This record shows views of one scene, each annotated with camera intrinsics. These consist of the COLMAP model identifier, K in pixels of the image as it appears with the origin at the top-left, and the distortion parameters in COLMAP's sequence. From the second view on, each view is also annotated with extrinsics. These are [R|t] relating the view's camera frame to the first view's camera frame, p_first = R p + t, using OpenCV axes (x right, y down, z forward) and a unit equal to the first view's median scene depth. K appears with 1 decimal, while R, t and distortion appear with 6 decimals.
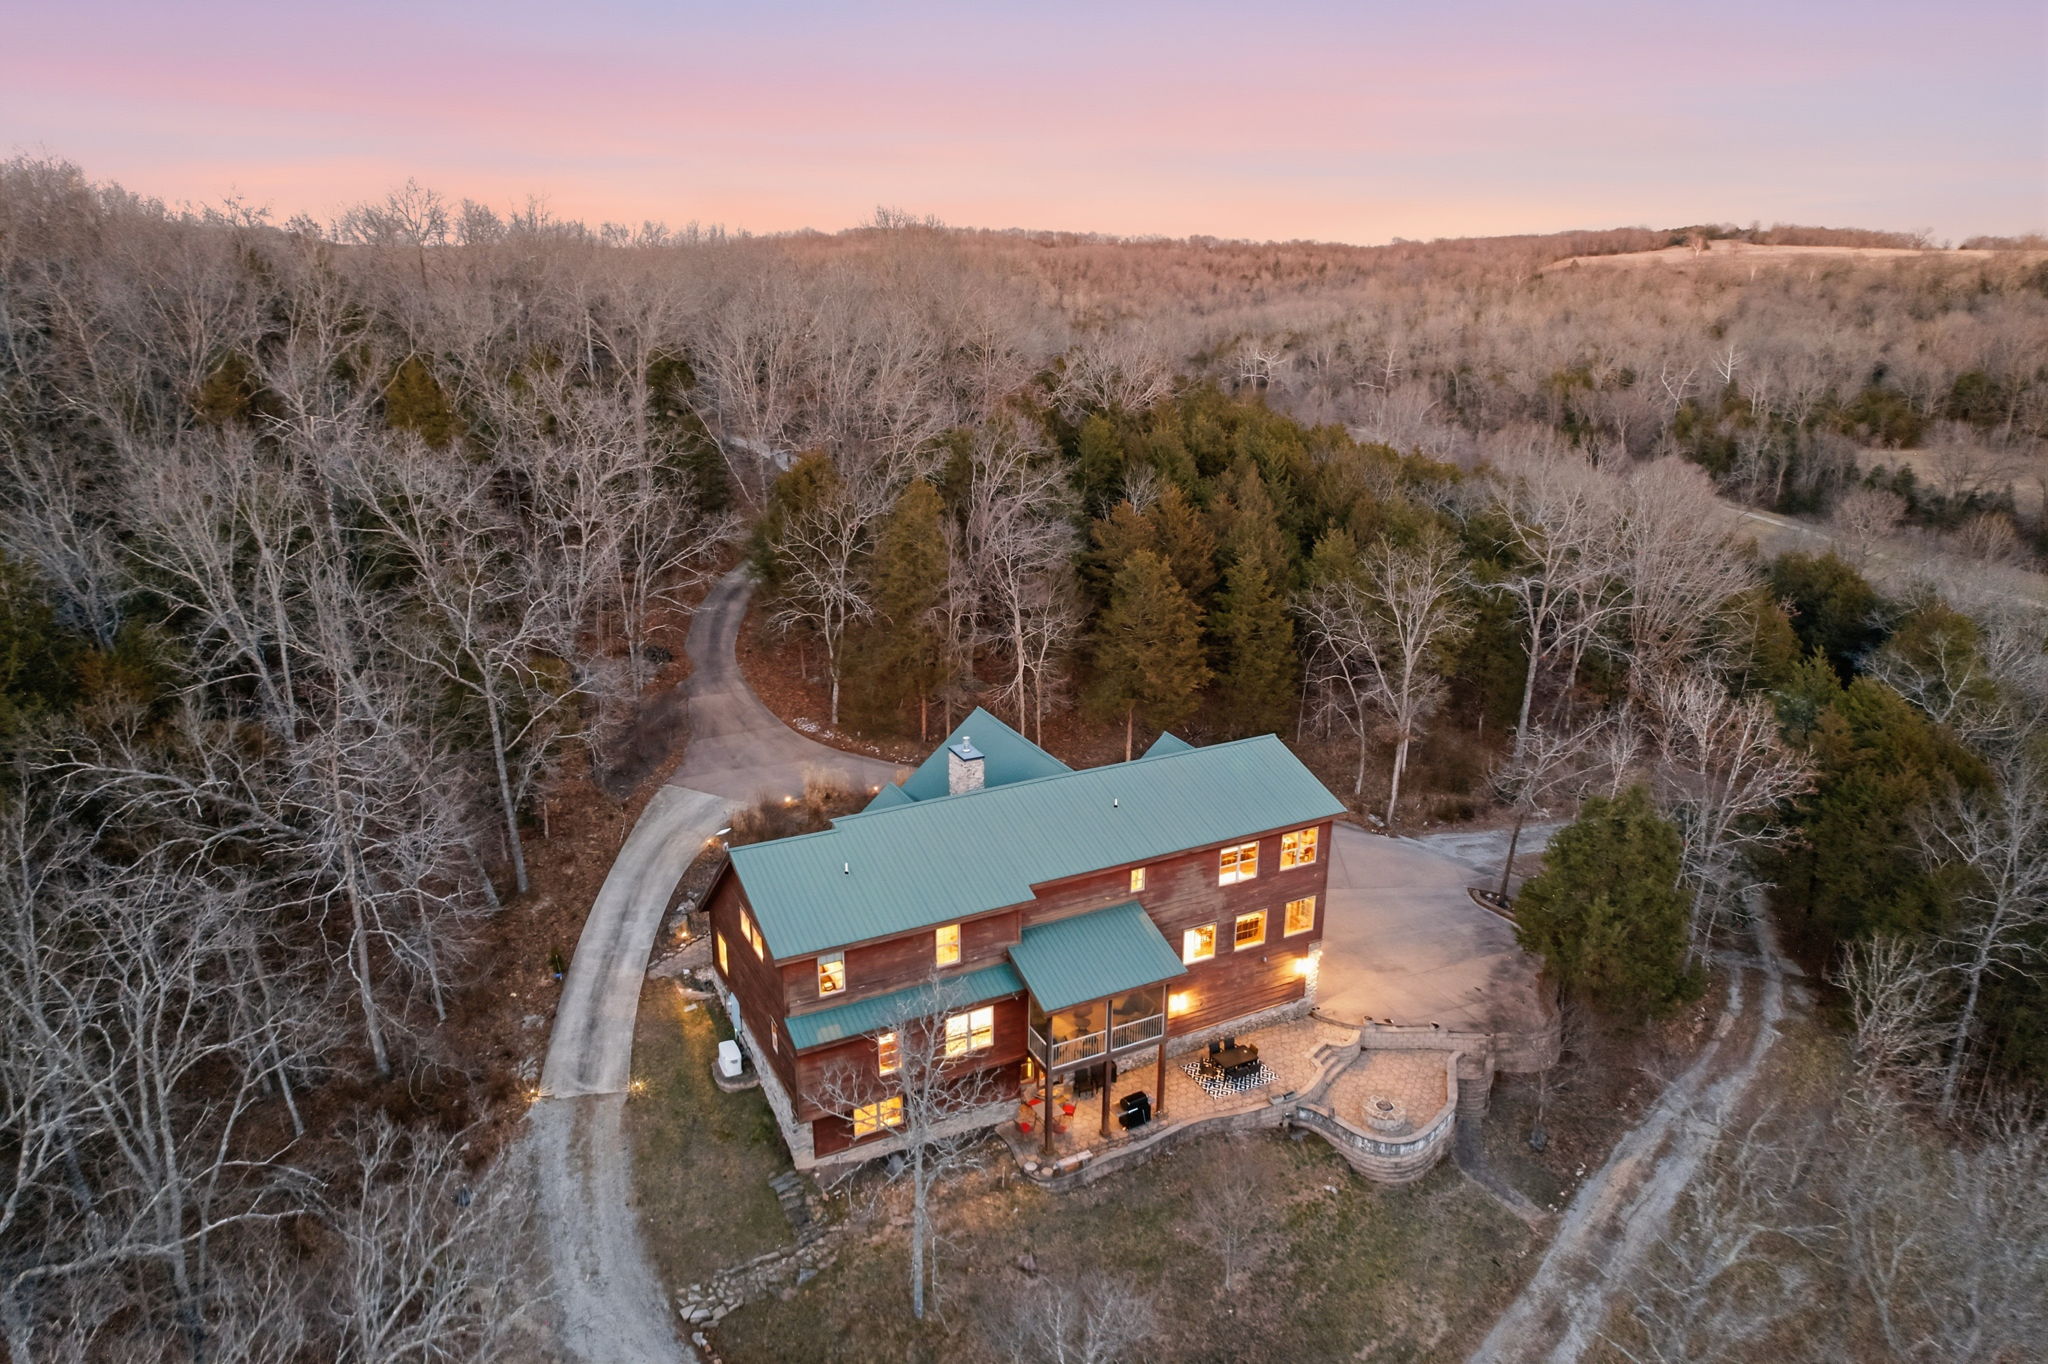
lens RADIAL K [[1313.7, 0, 1025.8], [0, 1313.7, 678.2], [0, 0, 1]] dist [-0.052269, 0.044177]
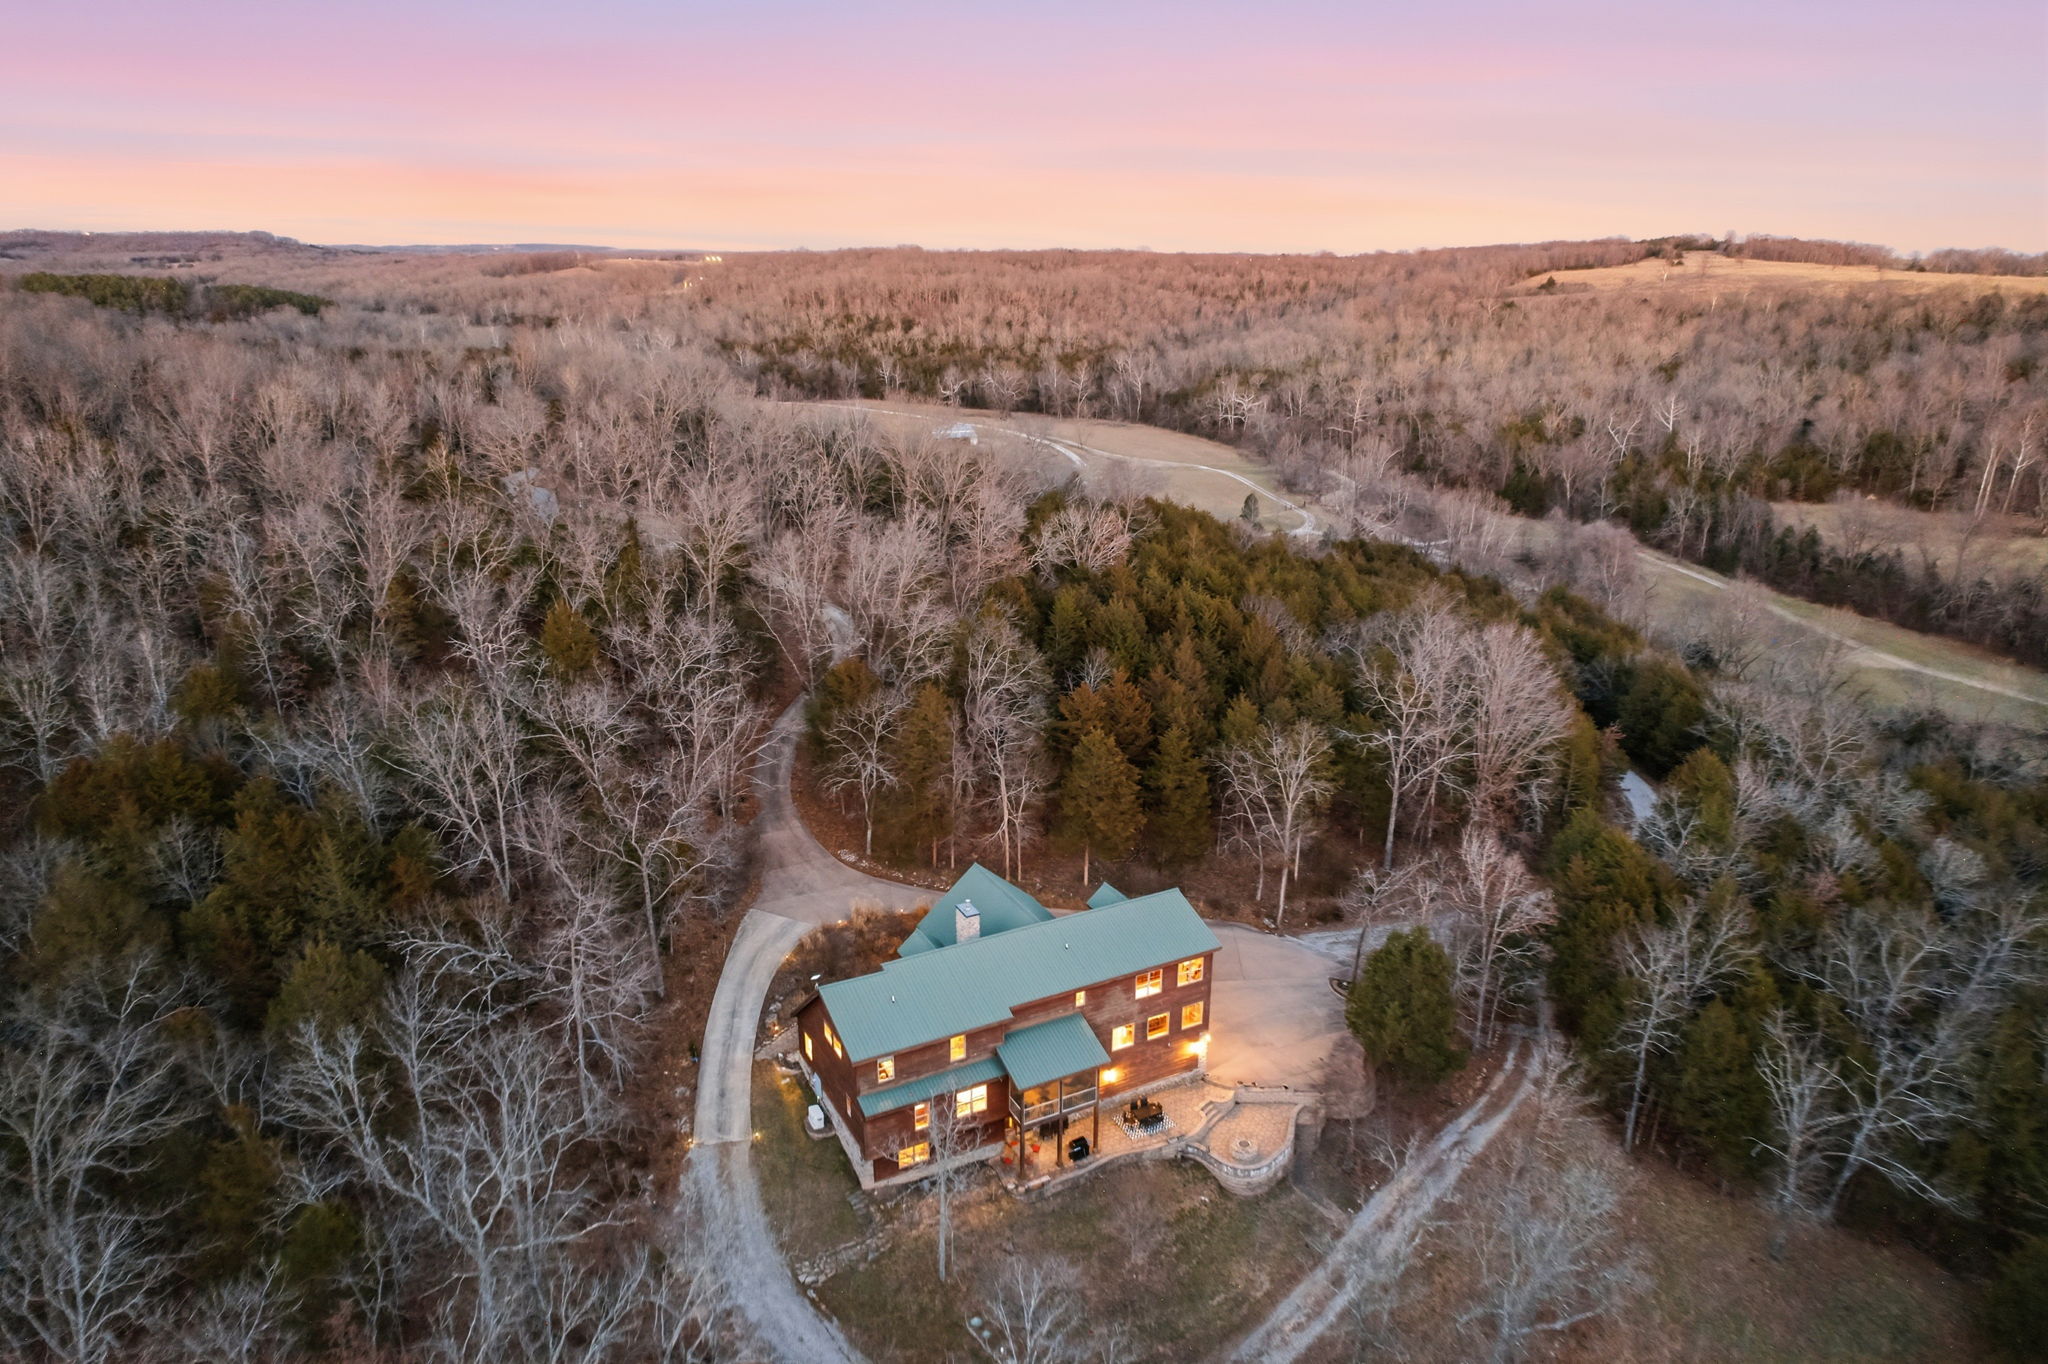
lens RADIAL K [[1313.7, 0, 1024.6], [0, 1313.7, 684.2], [0, 0, 1]] dist [-0.052269, 0.044177]
pose [[0.999975, -0.005429, 0.004441, 0.013510], [0.005389, 0.999946, 0.008905, -0.201954], [-0.004489, -0.008881, 0.999950, -0.467589]]
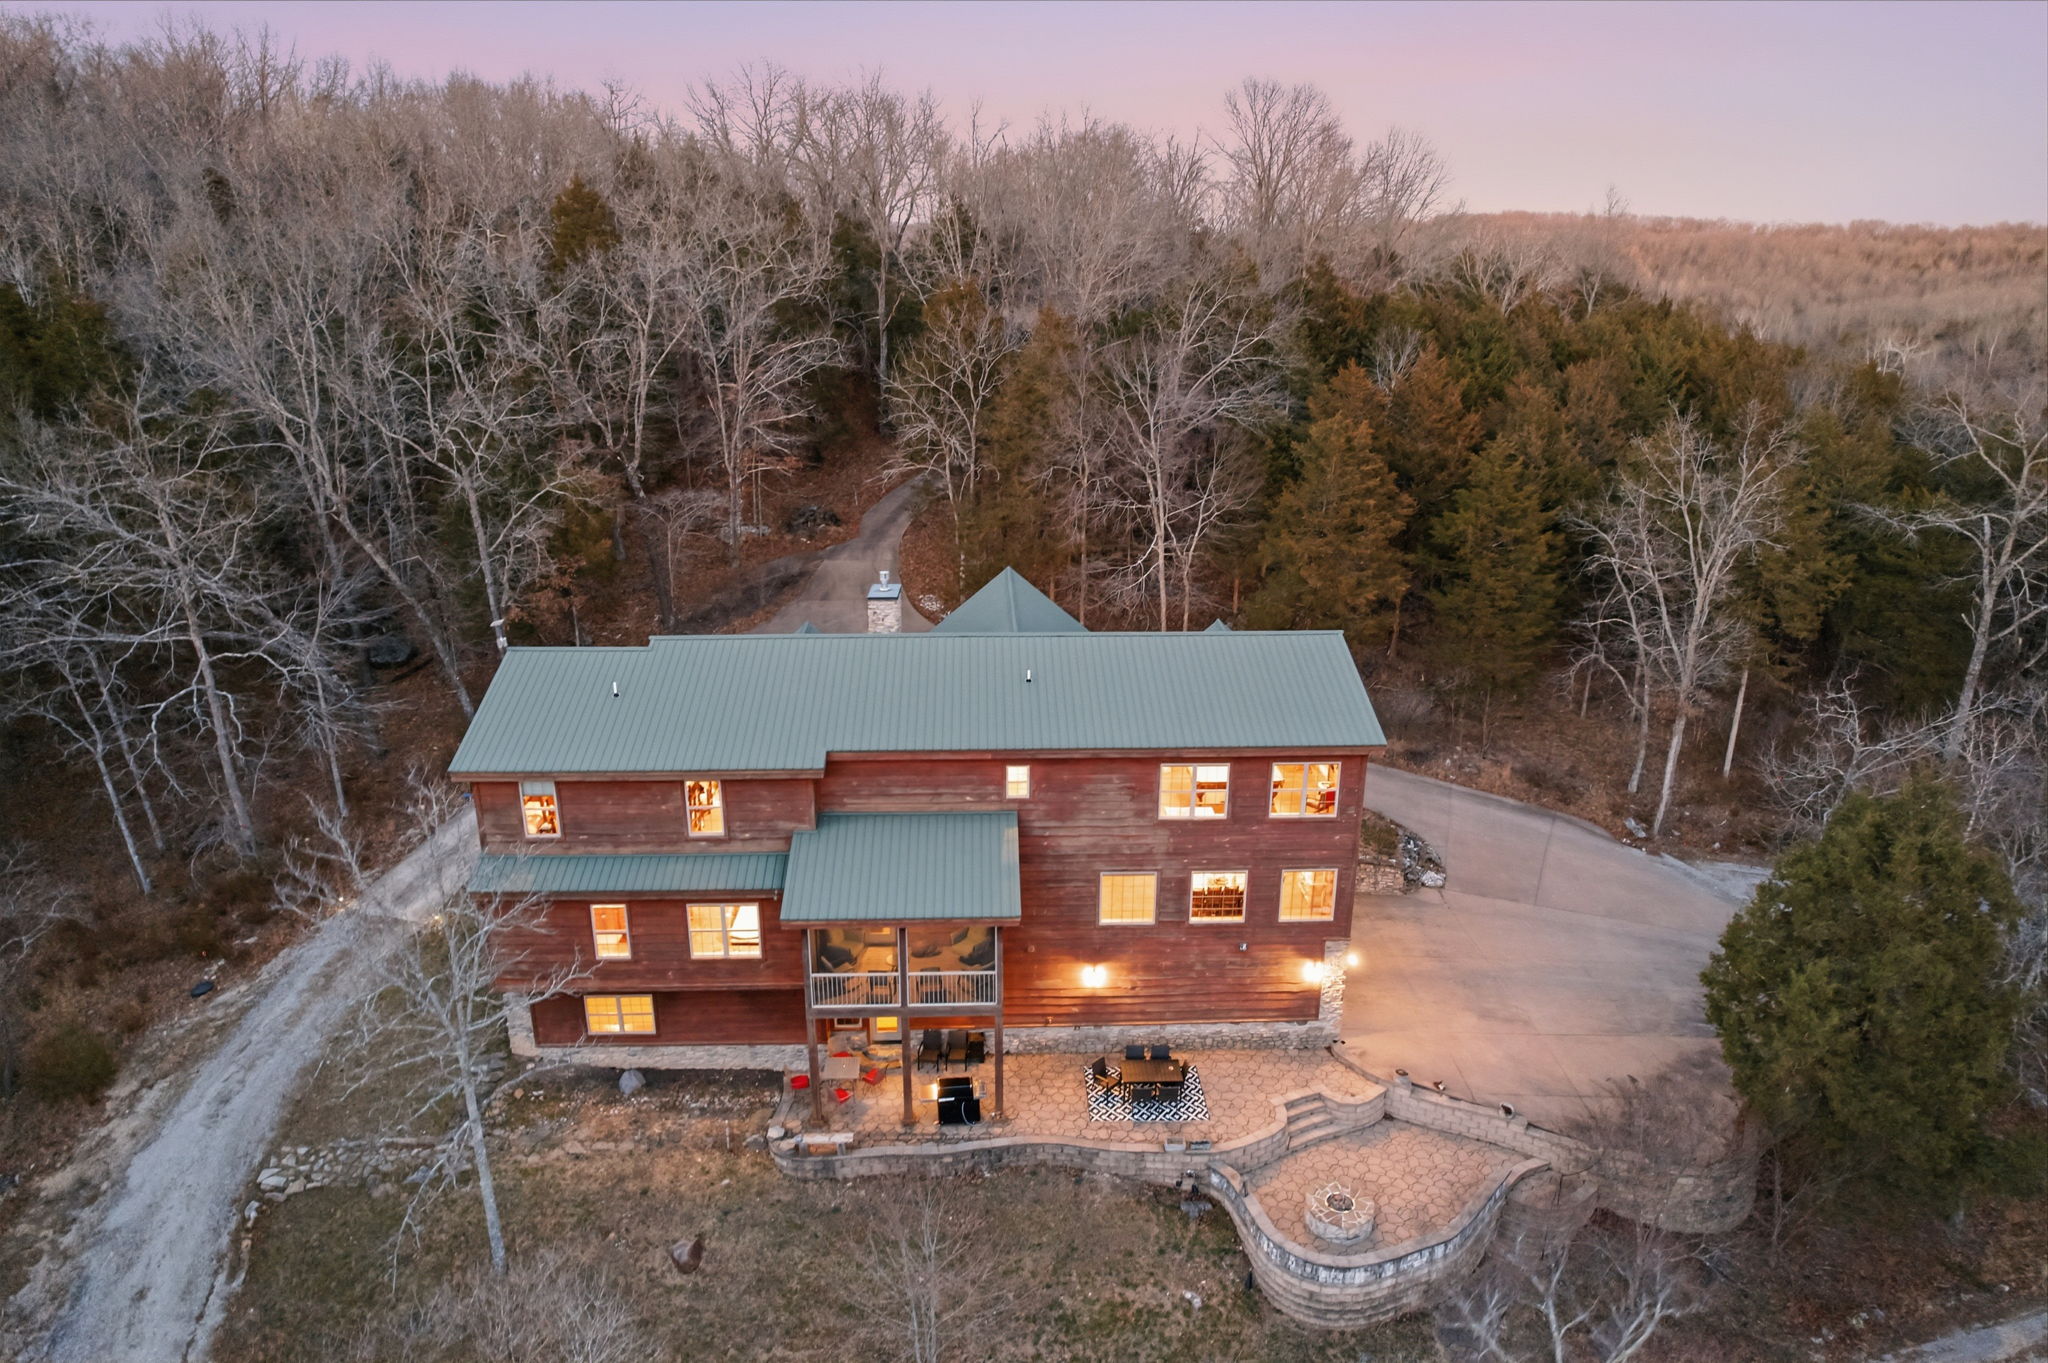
lens RADIAL K [[1313.7, 0, 1024.2], [0, 1313.7, 684.7], [0, 0, 1]] dist [-0.052269, 0.044177]
pose [[0.905202, 0.130438, -0.404468, 0.324037], [-0.128634, 0.991183, 0.031768, 0.071400], [0.405046, 0.023272, 0.914000, 0.320454]]
